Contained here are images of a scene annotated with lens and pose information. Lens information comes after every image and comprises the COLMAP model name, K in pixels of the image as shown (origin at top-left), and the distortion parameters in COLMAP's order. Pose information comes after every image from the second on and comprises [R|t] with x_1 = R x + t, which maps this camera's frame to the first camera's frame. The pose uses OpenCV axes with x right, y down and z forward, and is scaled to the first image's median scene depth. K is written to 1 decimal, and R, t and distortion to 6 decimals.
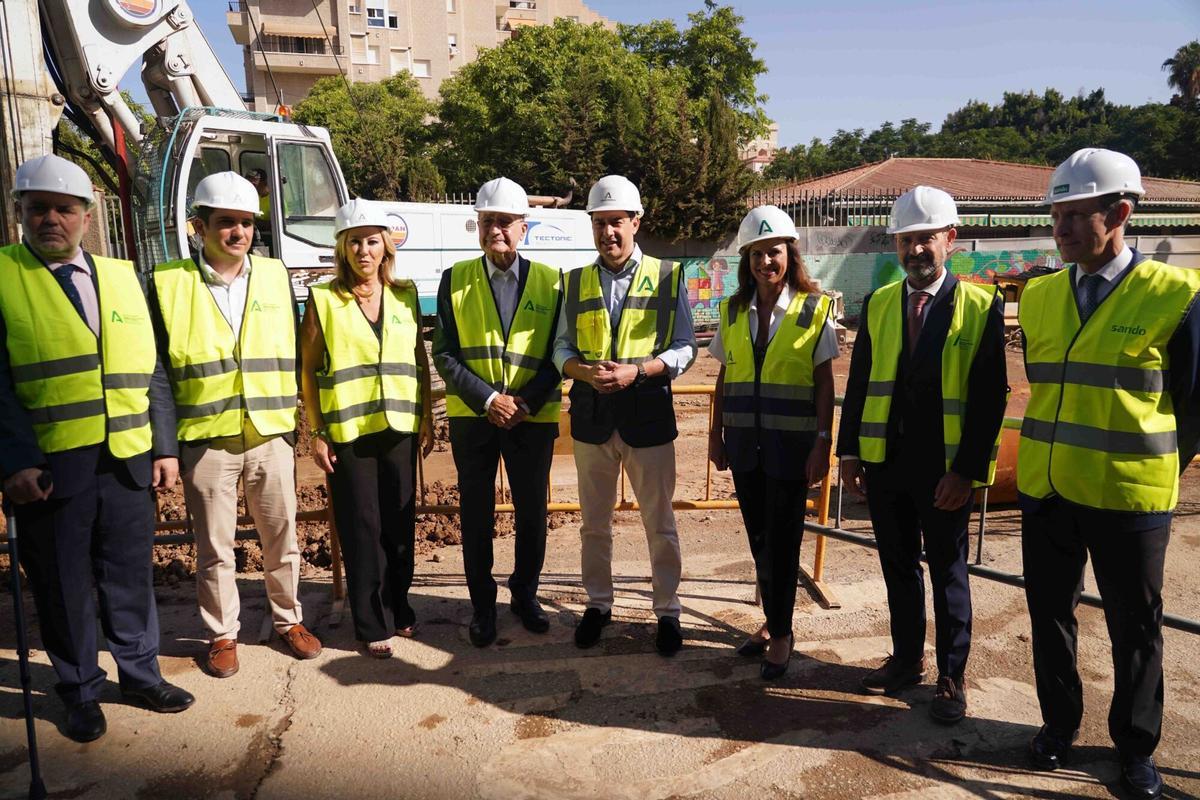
lens RADIAL K [[815.0, 0, 602.9], [0, 815.0, 418.2], [0, 0, 1]] dist [-0.027412, 0.018973]
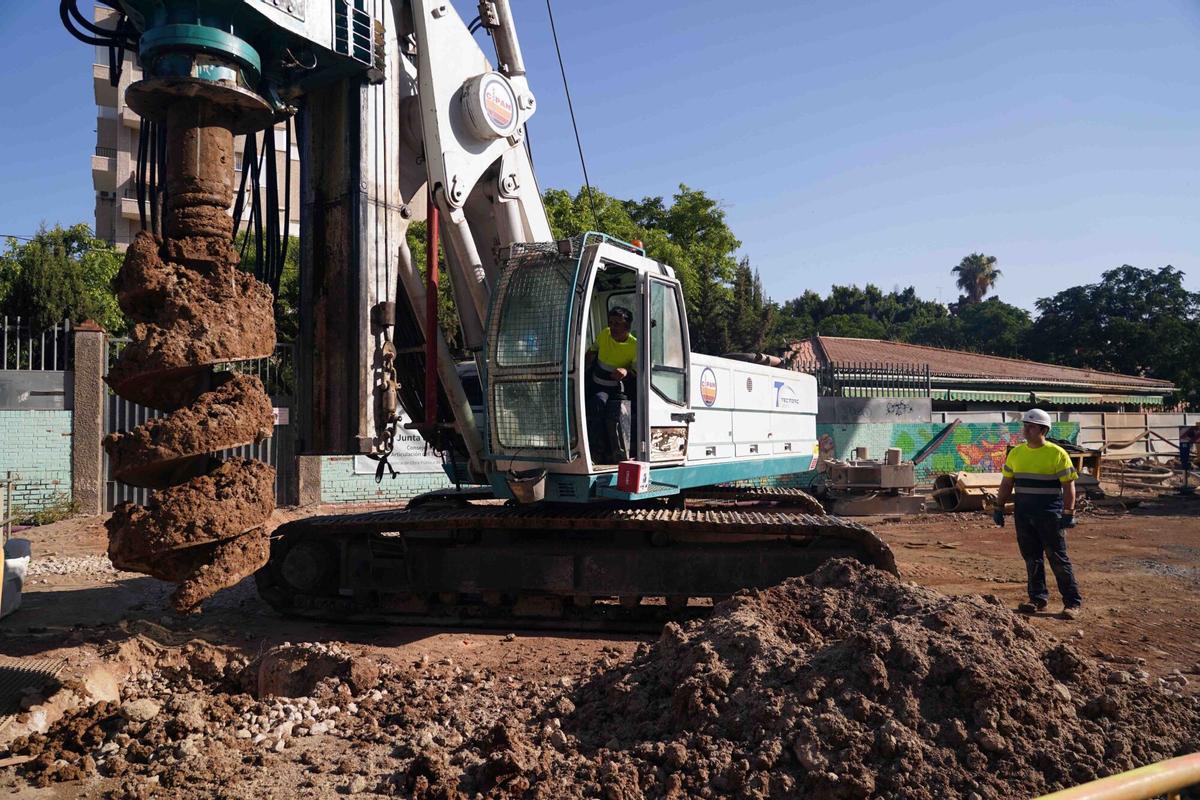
lens RADIAL K [[815.1, 0, 596.8], [0, 815.1, 405.2], [0, 0, 1]] dist [-0.025932, 0.019340]
pose [[0.975027, 0.024512, 0.220731, -0.078063], [0.023817, 0.976618, -0.213659, -0.004006], [-0.220807, 0.213580, 0.951645, 0.028281]]
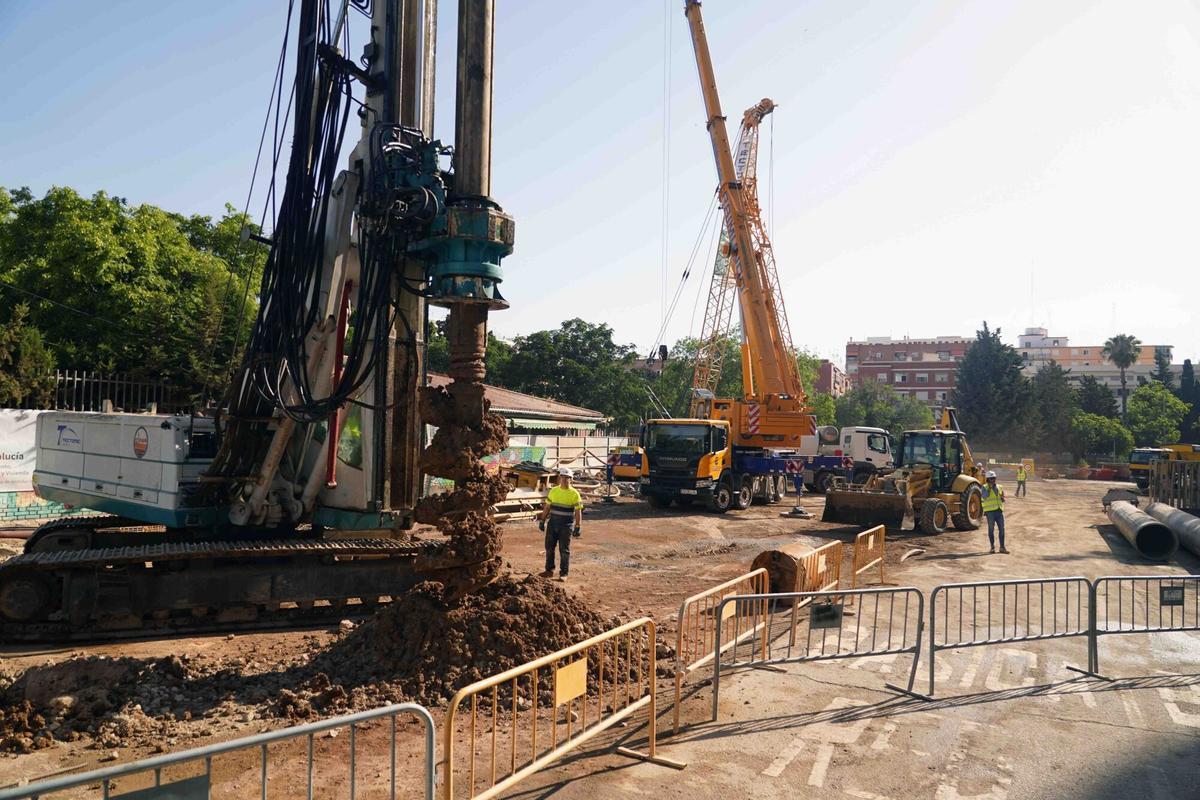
lens RADIAL K [[815.0, 0, 602.9], [0, 815.0, 418.2], [0, 0, 1]] dist [-0.027412, 0.018973]
pose [[0.656769, 0.061562, 0.751574, -0.127624], [0.086760, 0.983875, -0.156406, -0.007210], [-0.749084, 0.167929, 0.640838, -0.009426]]
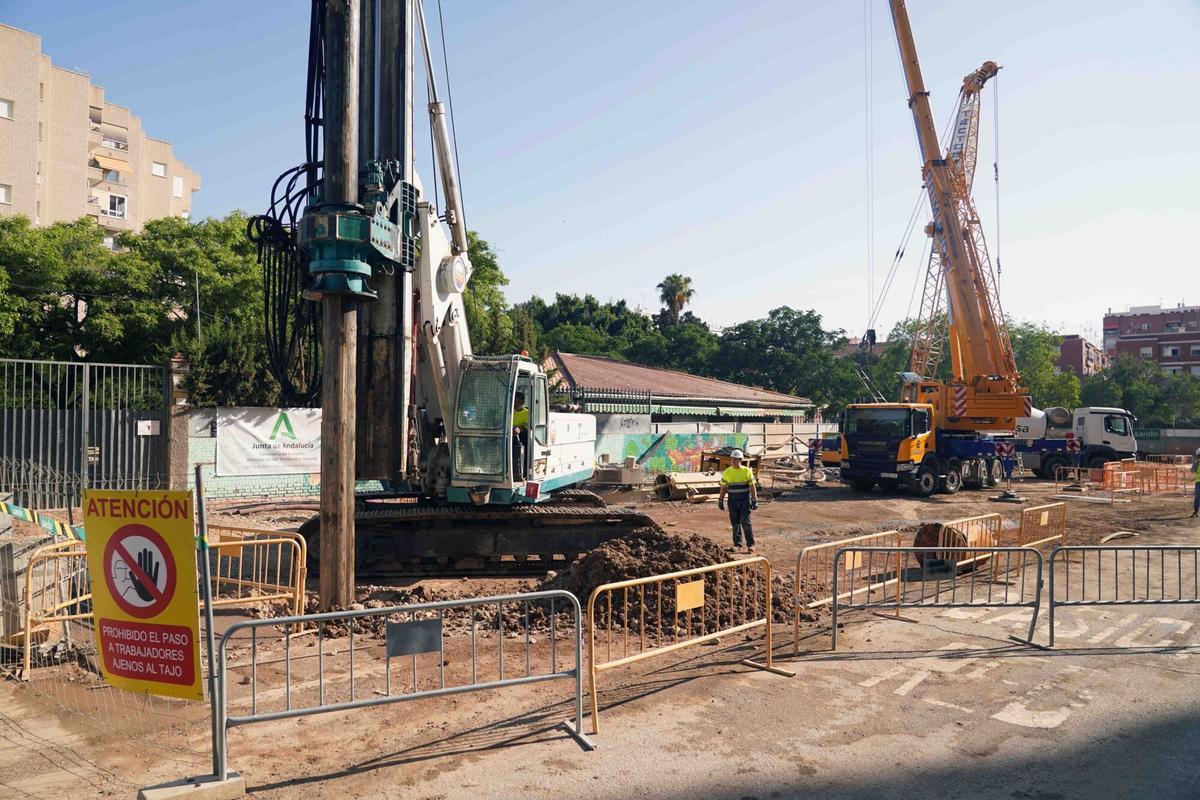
lens RADIAL K [[815.0, 0, 602.9], [0, 815.0, 418.2], [0, 0, 1]] dist [-0.027412, 0.018973]
pose [[0.834214, 0.037312, 0.550178, -0.136953], [0.064713, 0.984191, -0.164867, -0.001333], [-0.547631, 0.173138, 0.818611, -0.034584]]
